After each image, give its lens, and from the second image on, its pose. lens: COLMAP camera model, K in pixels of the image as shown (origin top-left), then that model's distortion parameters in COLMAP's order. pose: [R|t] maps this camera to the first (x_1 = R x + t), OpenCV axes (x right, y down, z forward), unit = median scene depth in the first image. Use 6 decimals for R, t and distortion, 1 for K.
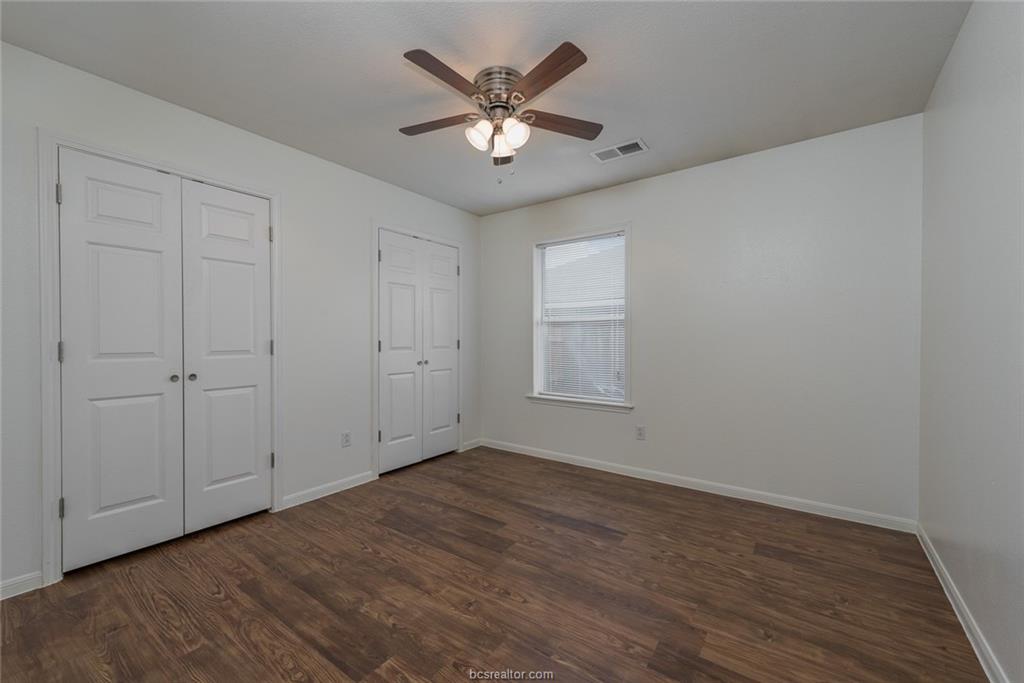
lens RADIAL K [[408.2, 0, 520.5], [0, 408.2, 341.3], [0, 0, 1]] dist [0.002176, -0.000076]
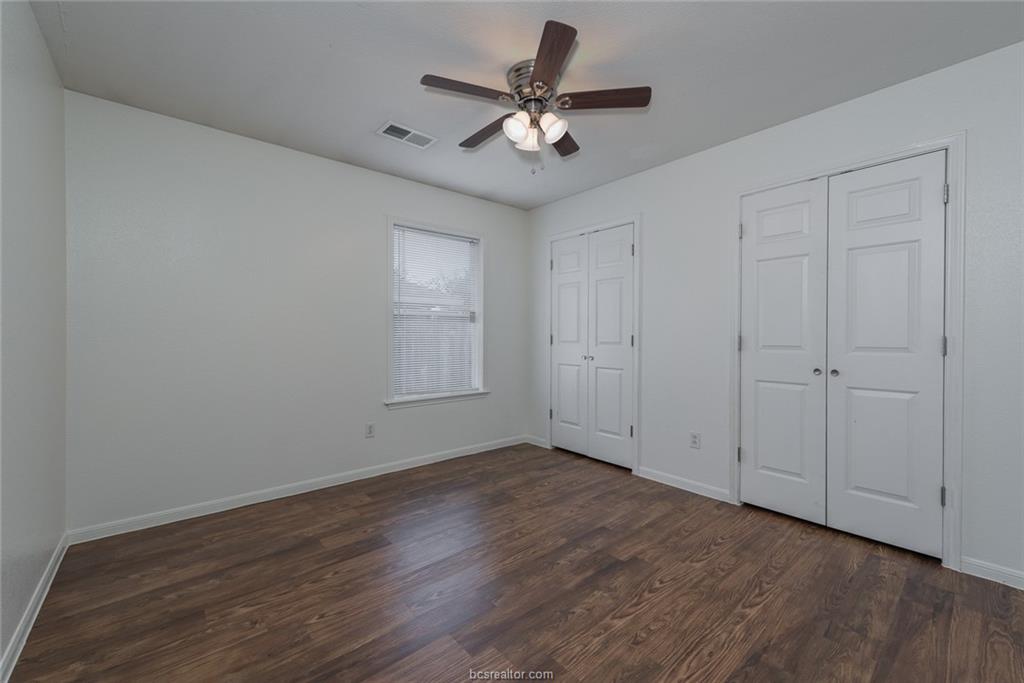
lens RADIAL K [[408.2, 0, 519.7], [0, 408.2, 336.1], [0, 0, 1]] dist [0.002176, -0.000076]
pose [[-0.219652, 0.007040, -0.975553, 0.555883], [-0.008606, 0.999921, 0.009154, -0.005533], [0.975540, 0.010406, -0.219574, 0.768256]]
